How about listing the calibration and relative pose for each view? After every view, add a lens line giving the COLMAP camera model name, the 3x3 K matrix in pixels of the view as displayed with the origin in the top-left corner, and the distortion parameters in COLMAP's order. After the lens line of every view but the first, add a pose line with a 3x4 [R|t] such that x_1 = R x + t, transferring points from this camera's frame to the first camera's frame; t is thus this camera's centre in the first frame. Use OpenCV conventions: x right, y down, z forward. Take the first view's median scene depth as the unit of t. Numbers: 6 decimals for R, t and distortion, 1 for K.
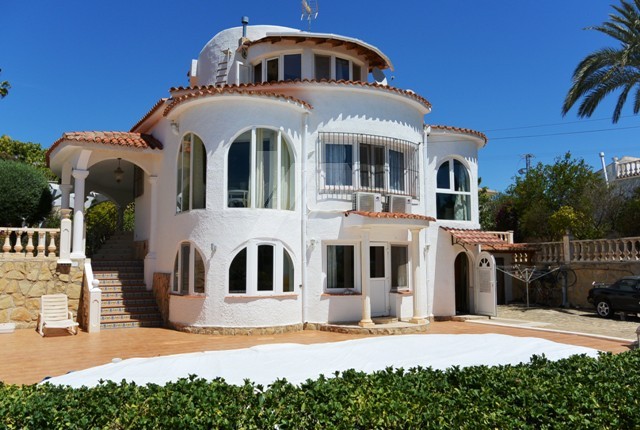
lens RADIAL K [[534.7, 0, 320.8], [0, 534.7, 215.0], [0, 0, 1]] dist [-0.015349, 0.026740]
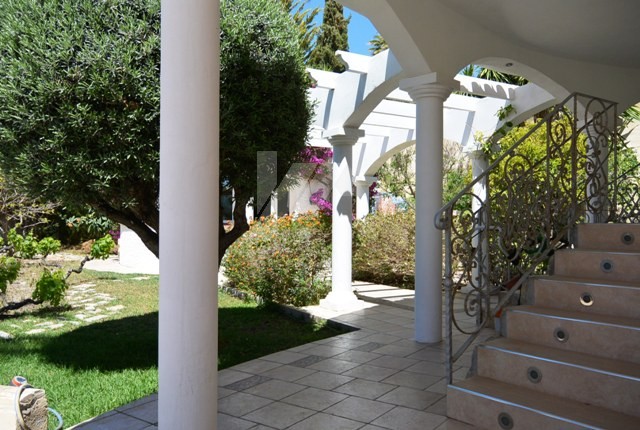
lens RADIAL K [[534.7, 0, 320.6], [0, 534.7, 214.9], [0, 0, 1]] dist [-0.015349, 0.026740]
pose [[0.687444, 0.008245, -0.726190, -0.437502], [0.054119, 0.996574, 0.062545, 0.013483], [0.724218, -0.082297, 0.684643, 1.127754]]
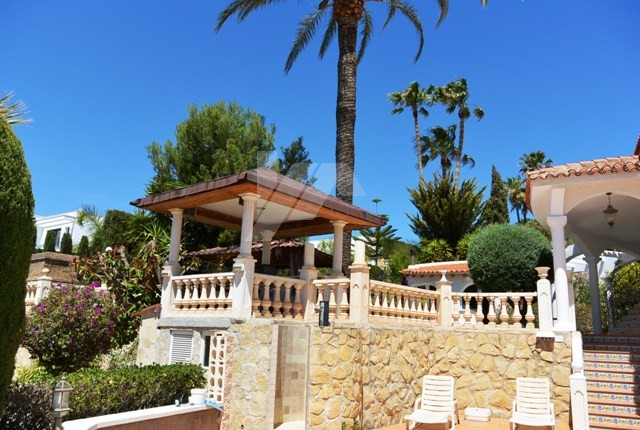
lens RADIAL K [[534.7, 0, 319.6], [0, 534.7, 216.9], [0, 0, 1]] dist [-0.015349, 0.026740]
pose [[0.544029, -0.160422, -0.823588, 0.005279], [0.041032, 0.985465, -0.164849, 0.032857], [0.838063, 0.055889, 0.542704, 0.295279]]
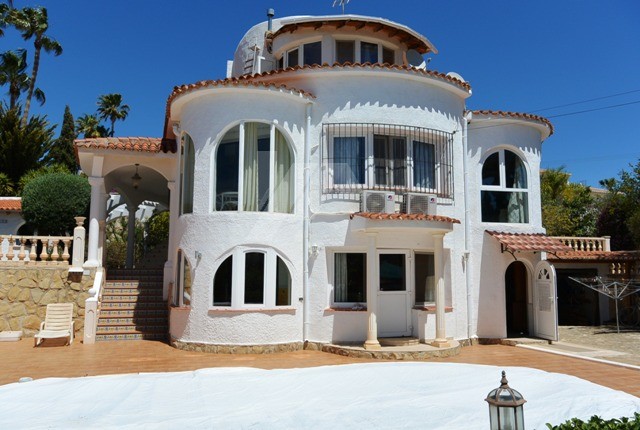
lens RADIAL K [[534.7, 0, 322.4], [0, 534.7, 214.1], [0, 0, 1]] dist [-0.015349, 0.026740]
pose [[0.971996, -0.018977, -0.234231, 0.194262], [0.014136, 0.999651, -0.022327, 0.012429], [0.234573, 0.018390, 0.971925, 0.144464]]
